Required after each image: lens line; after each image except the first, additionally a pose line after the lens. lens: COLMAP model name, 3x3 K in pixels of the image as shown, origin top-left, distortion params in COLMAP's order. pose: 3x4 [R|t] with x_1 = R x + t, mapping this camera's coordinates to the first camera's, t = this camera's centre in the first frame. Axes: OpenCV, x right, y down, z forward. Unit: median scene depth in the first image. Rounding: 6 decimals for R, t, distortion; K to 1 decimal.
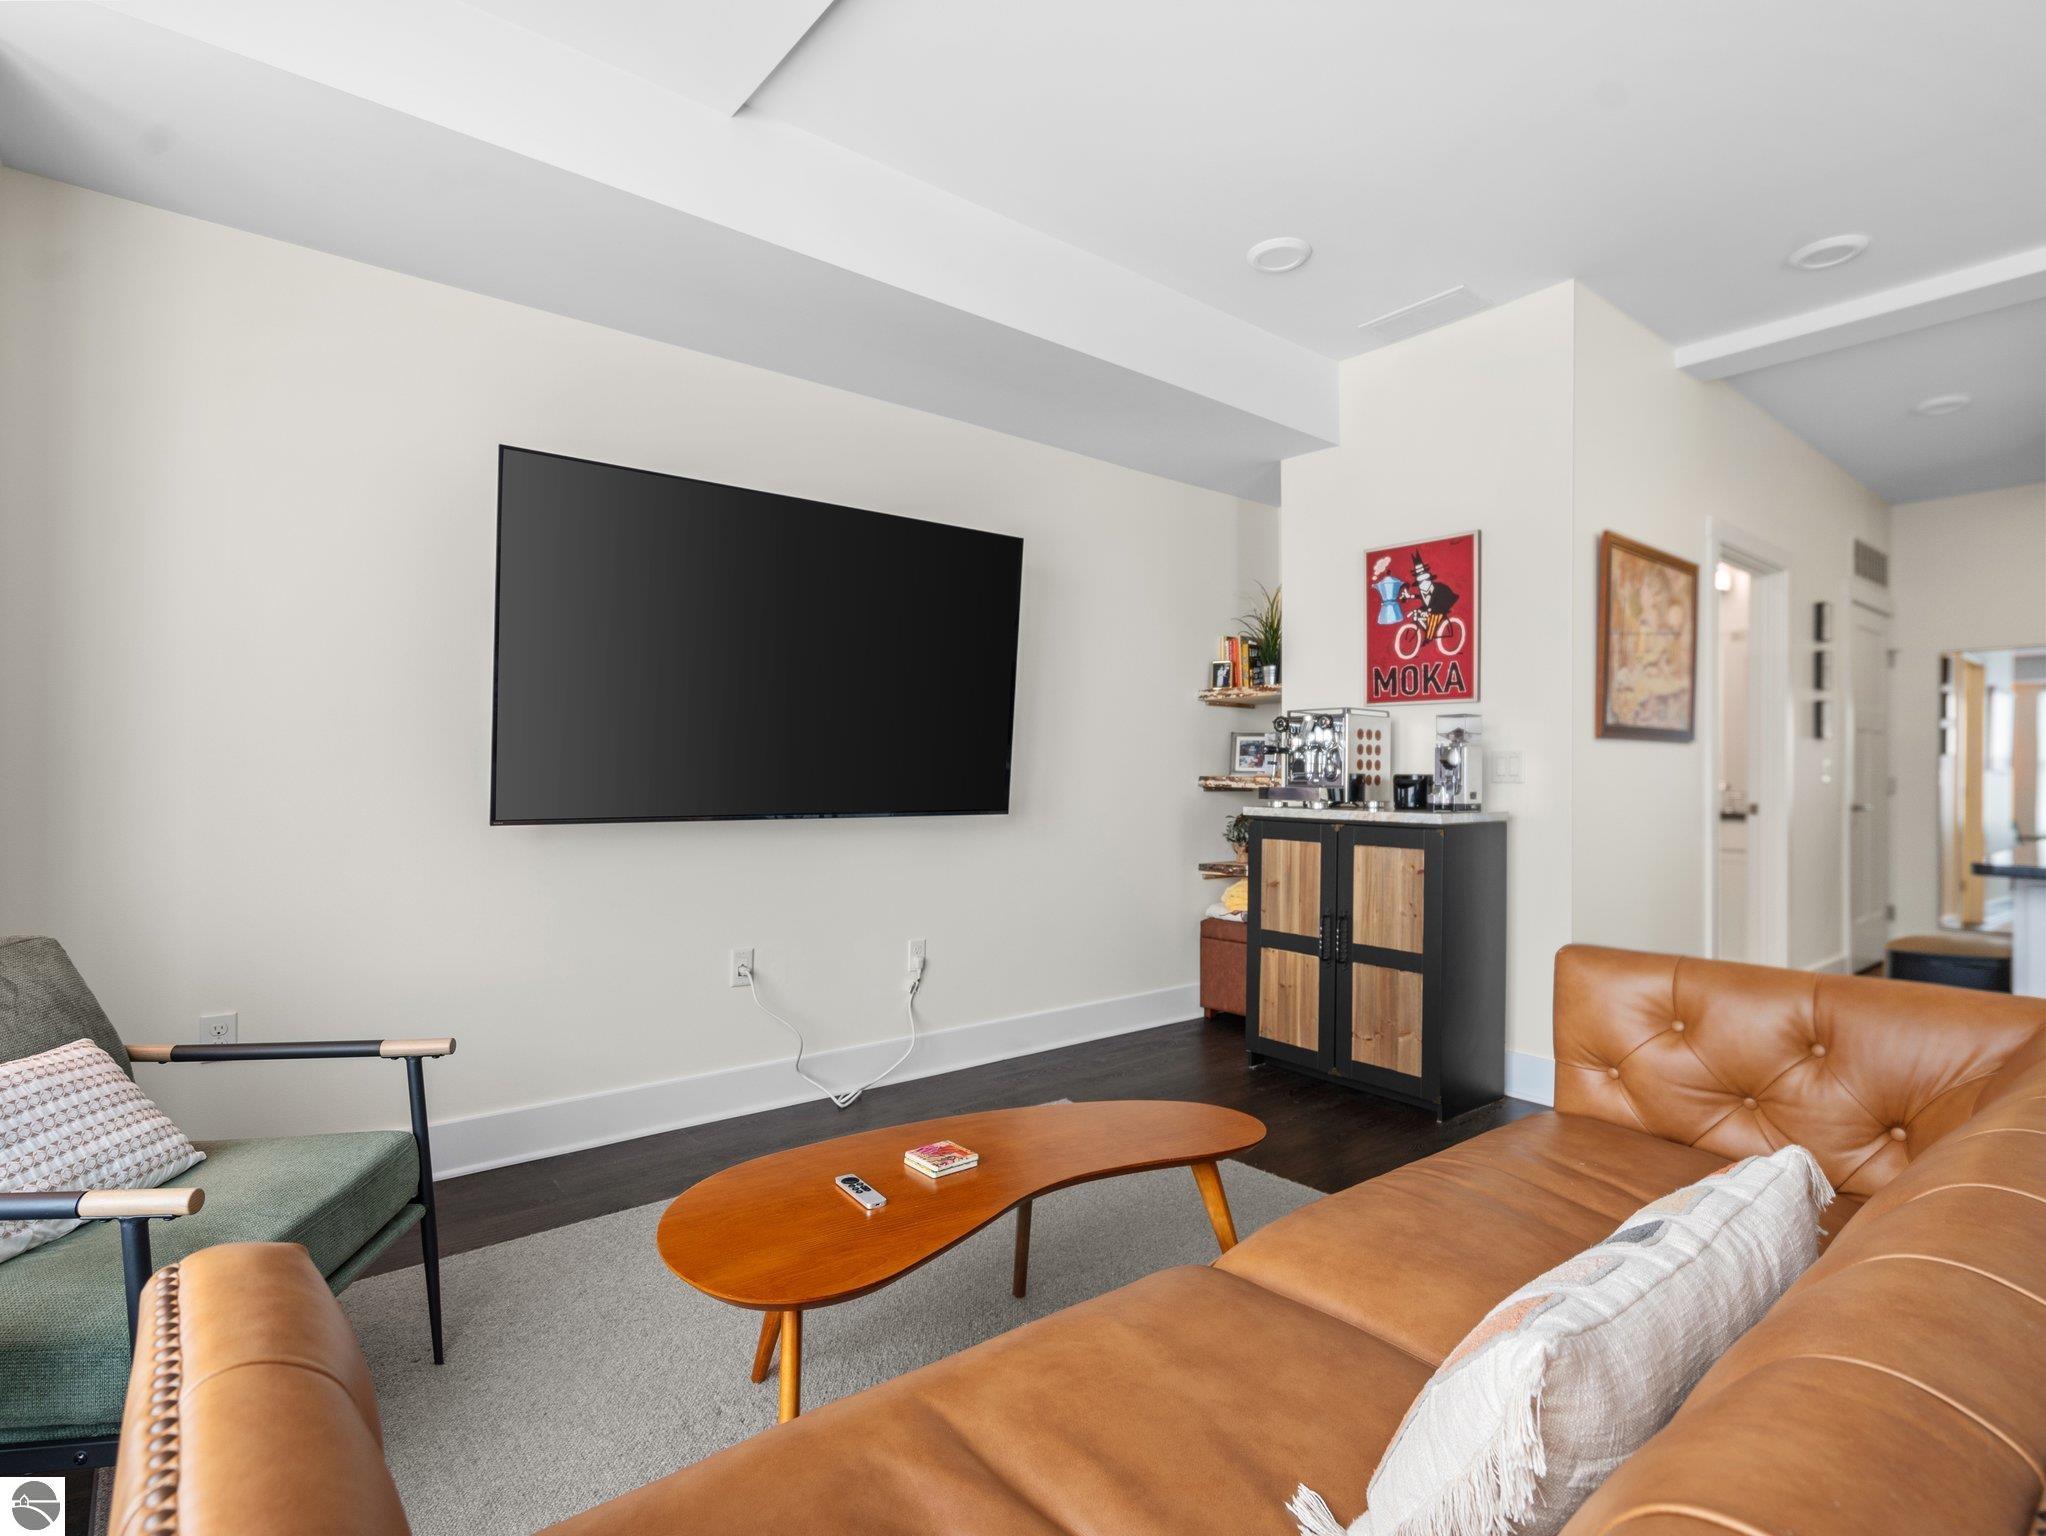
lens RADIAL K [[1045.7, 0, 1026.8], [0, 1045.7, 776.3], [0, 0, 1]] dist [-0.006433, 0.004048]
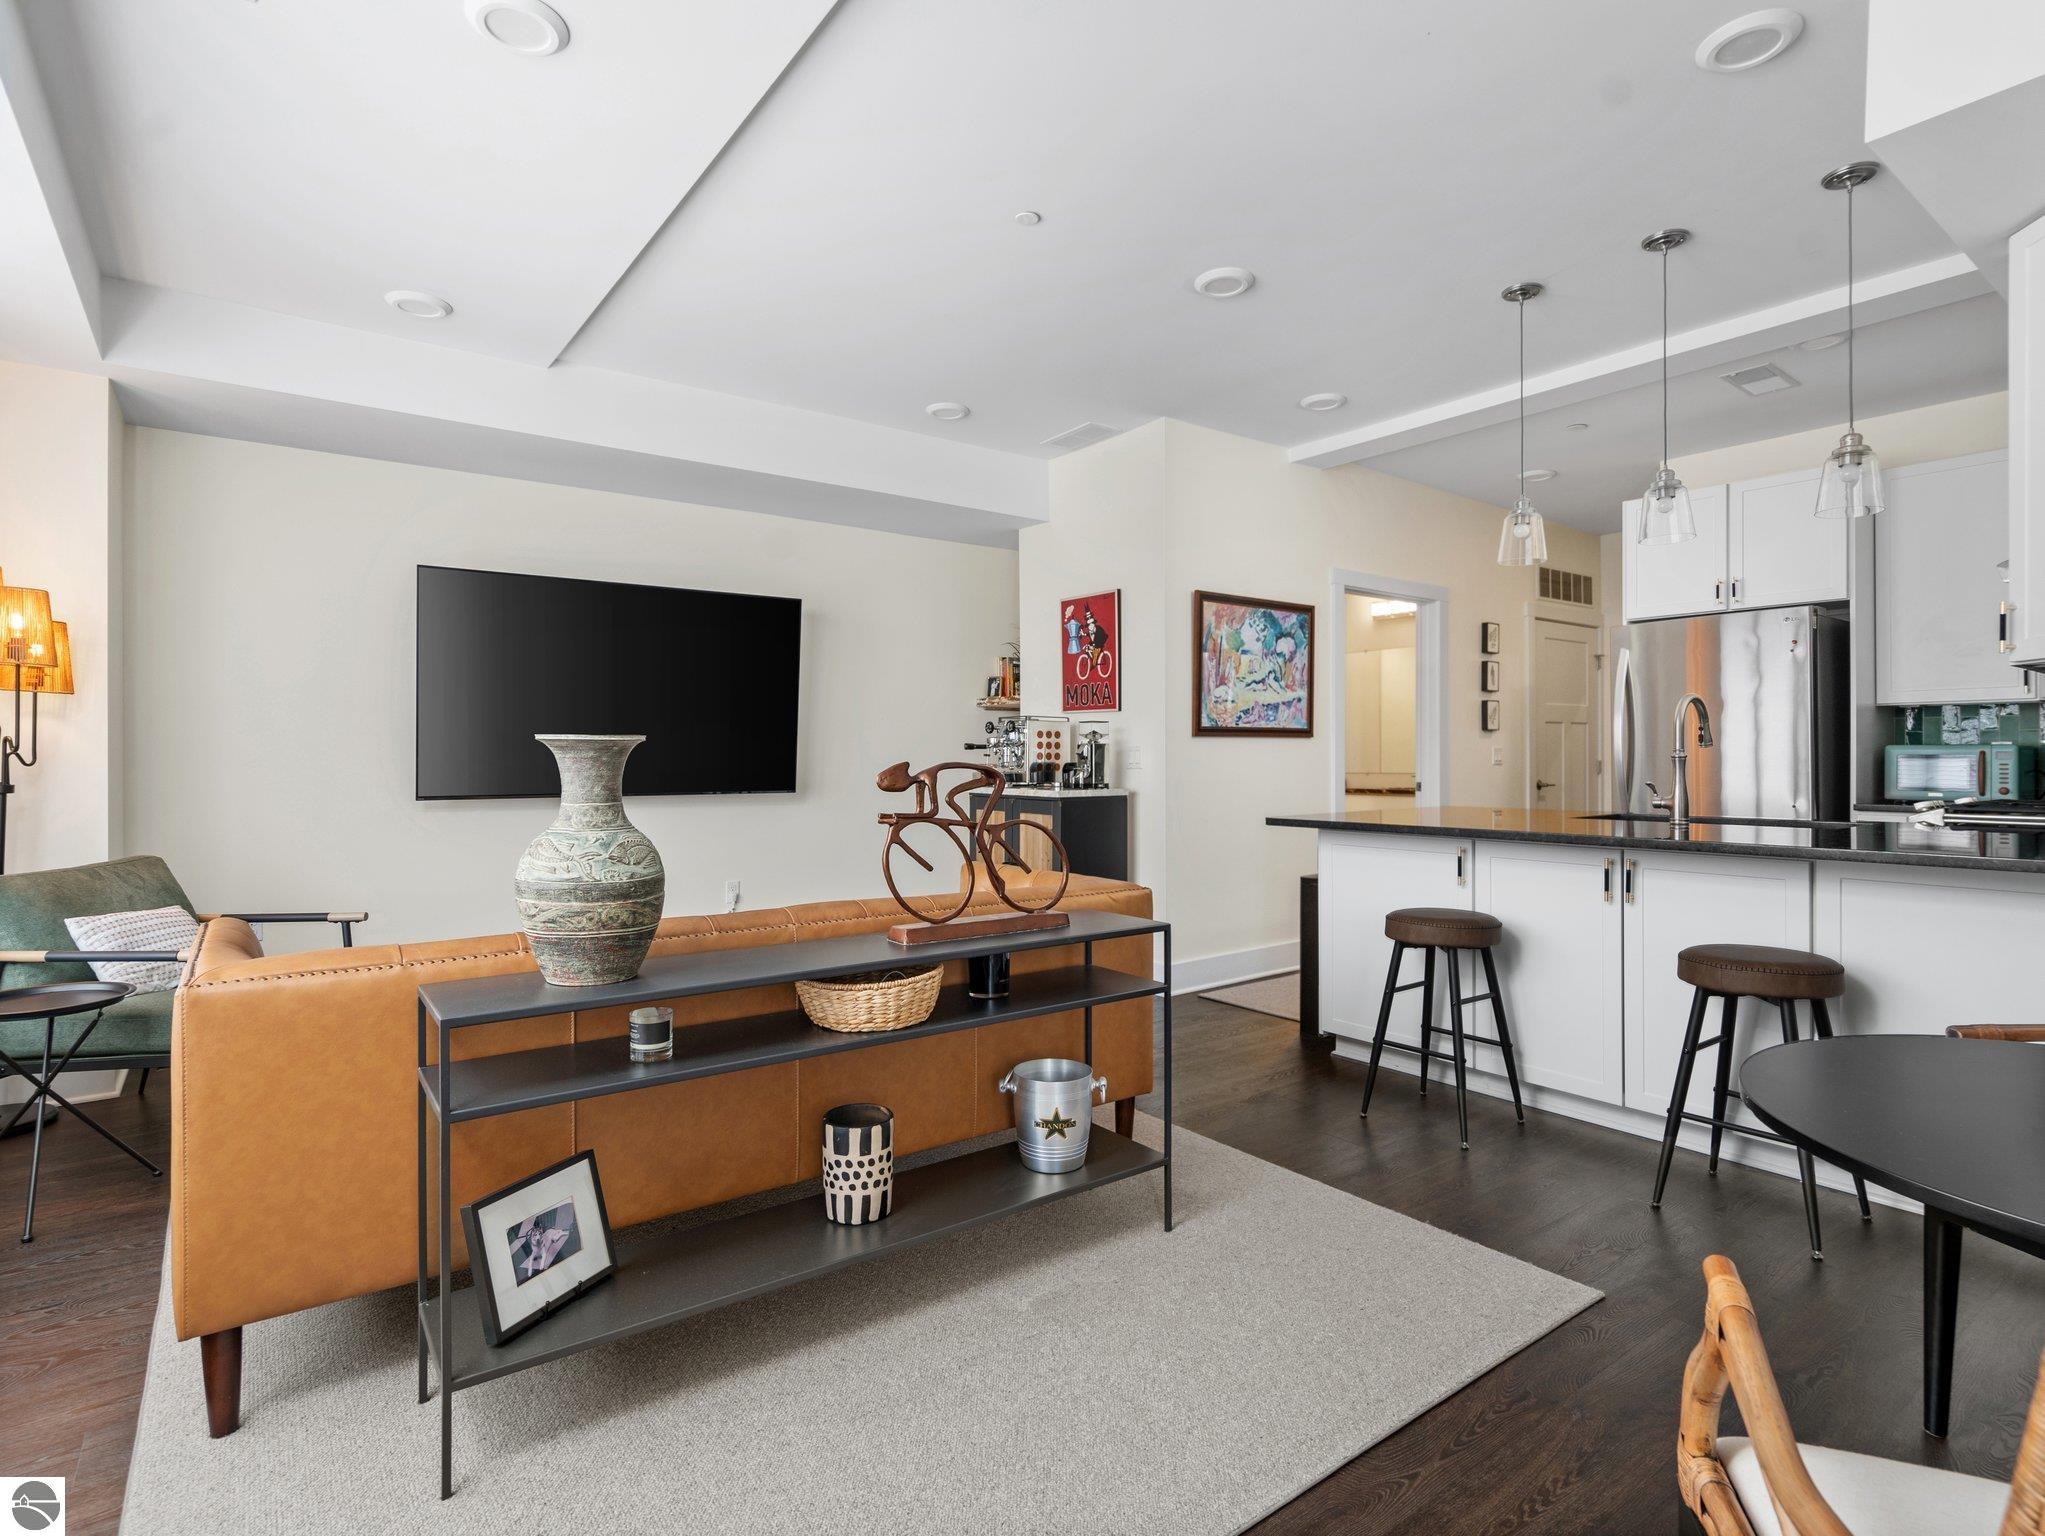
lens RADIAL K [[1045.2, 0, 1013.0], [0, 1045.2, 759.4], [0, 0, 1]] dist [-0.006433, 0.004048]
pose [[0.998550, -0.006362, -0.053457, 0.350463], [0.006341, 0.999980, -0.000573, -0.006248], [0.053459, 0.000233, 0.998570, -0.396224]]
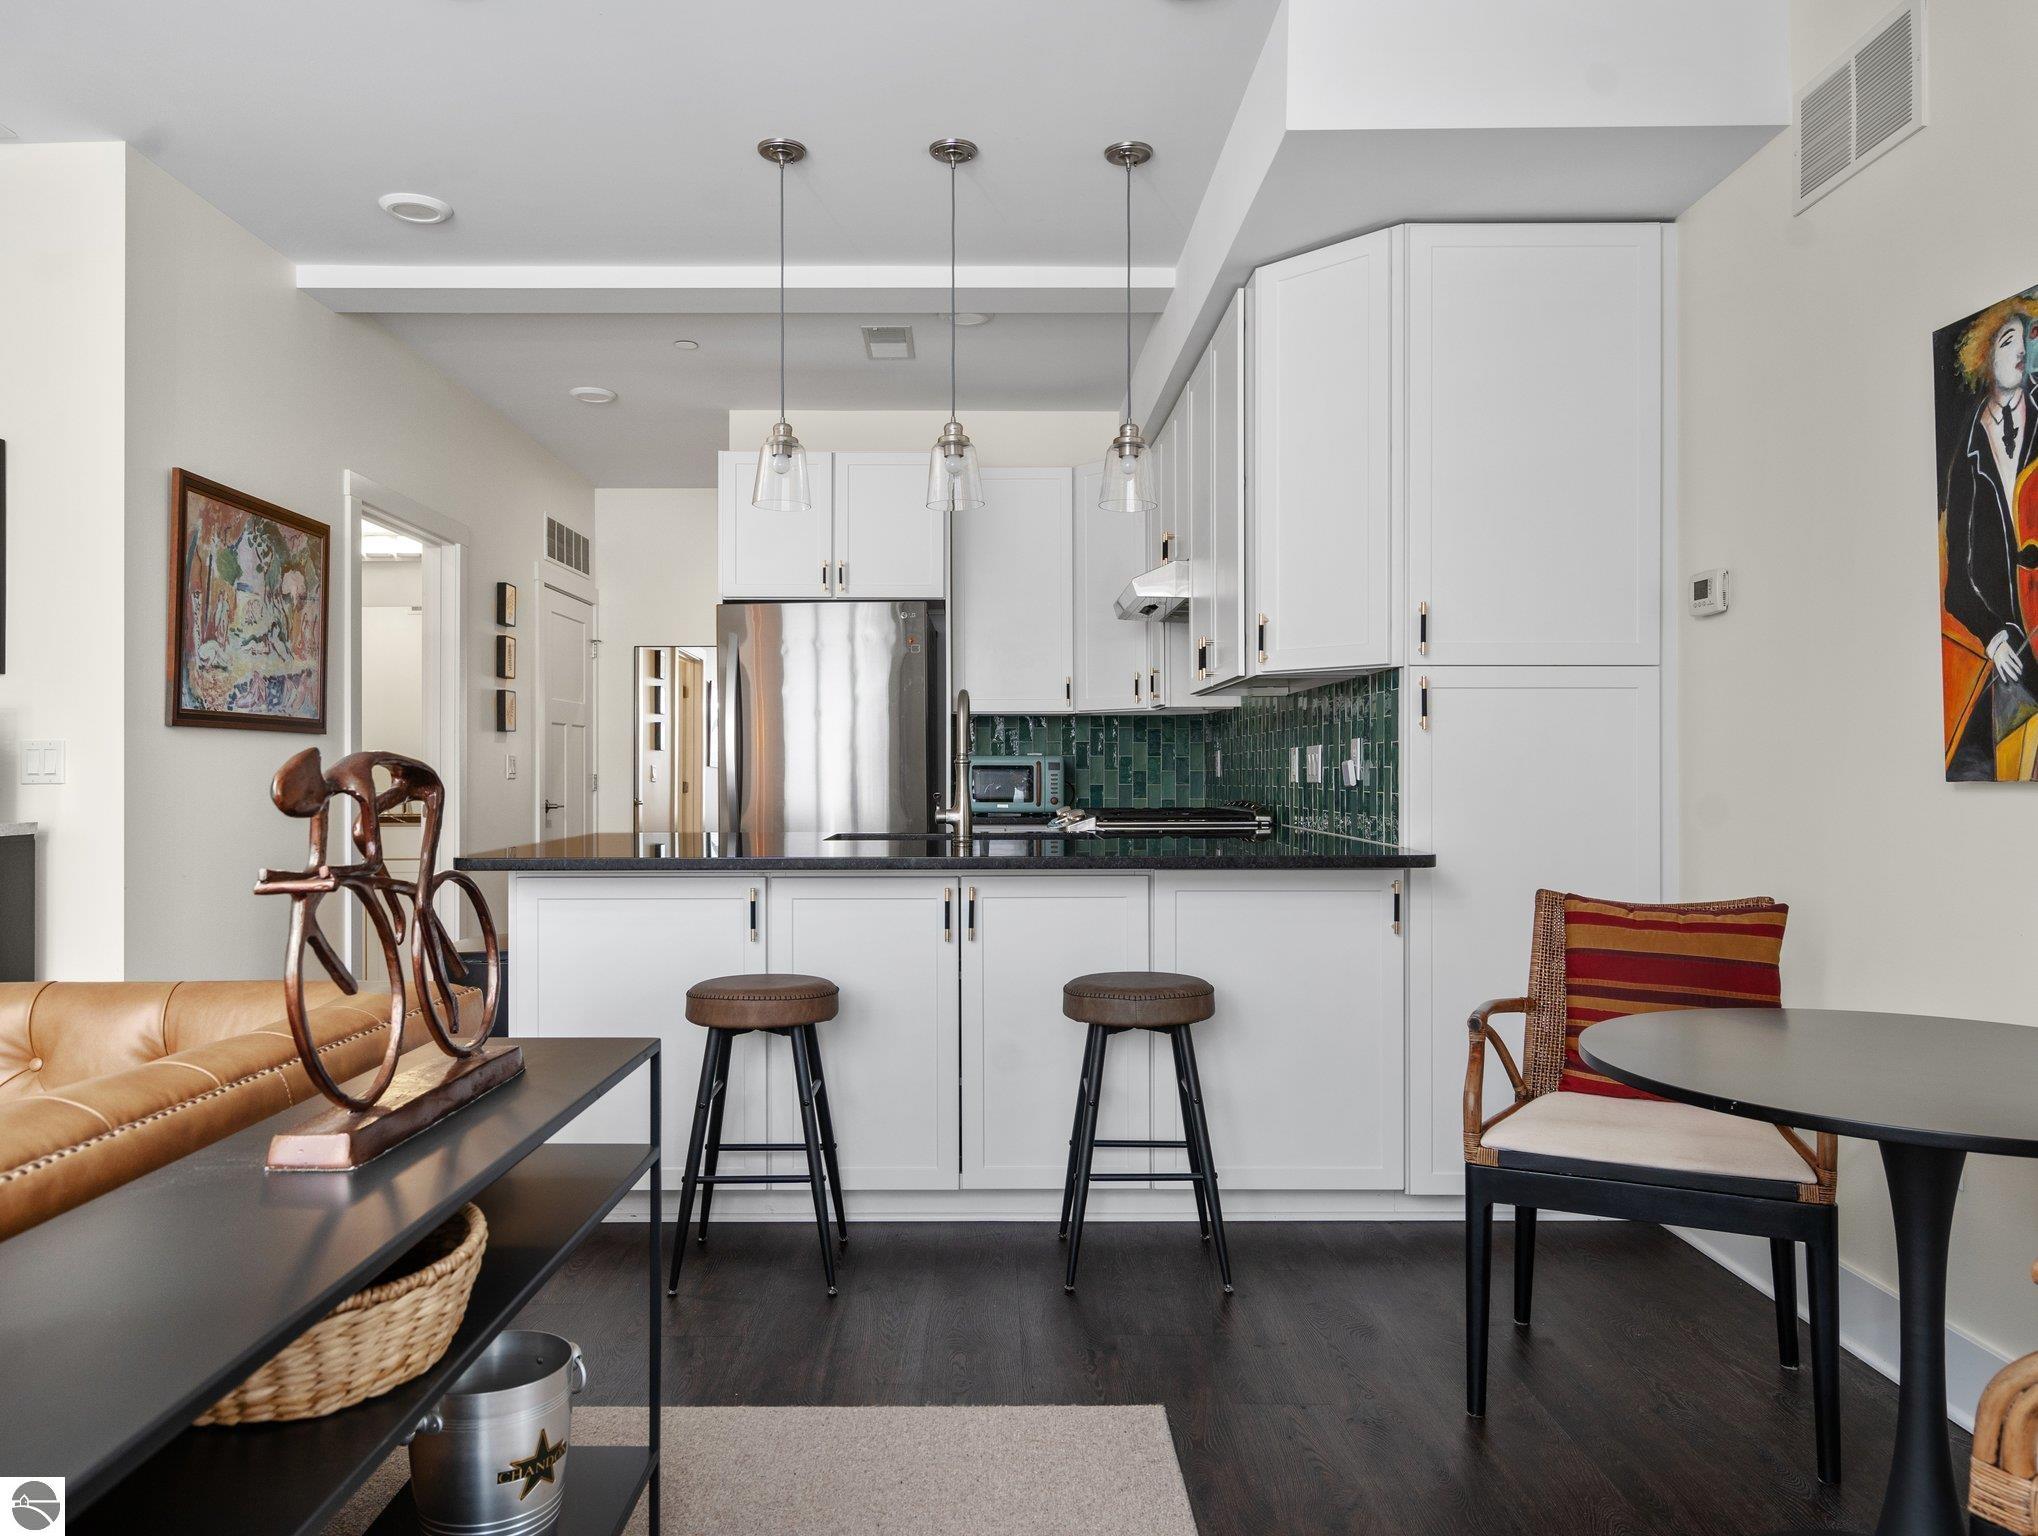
lens RADIAL K [[1422.6, 0, 980.4], [0, 1422.6, 765.6], [0, 0, 1]] dist [0.011959, 0.001482]
pose [[0.642846, -0.000591, 0.765995, 0.101282], [0.005400, 0.999978, -0.003760, 0.000434], [-0.765977, 0.006554, 0.642835, -0.165216]]
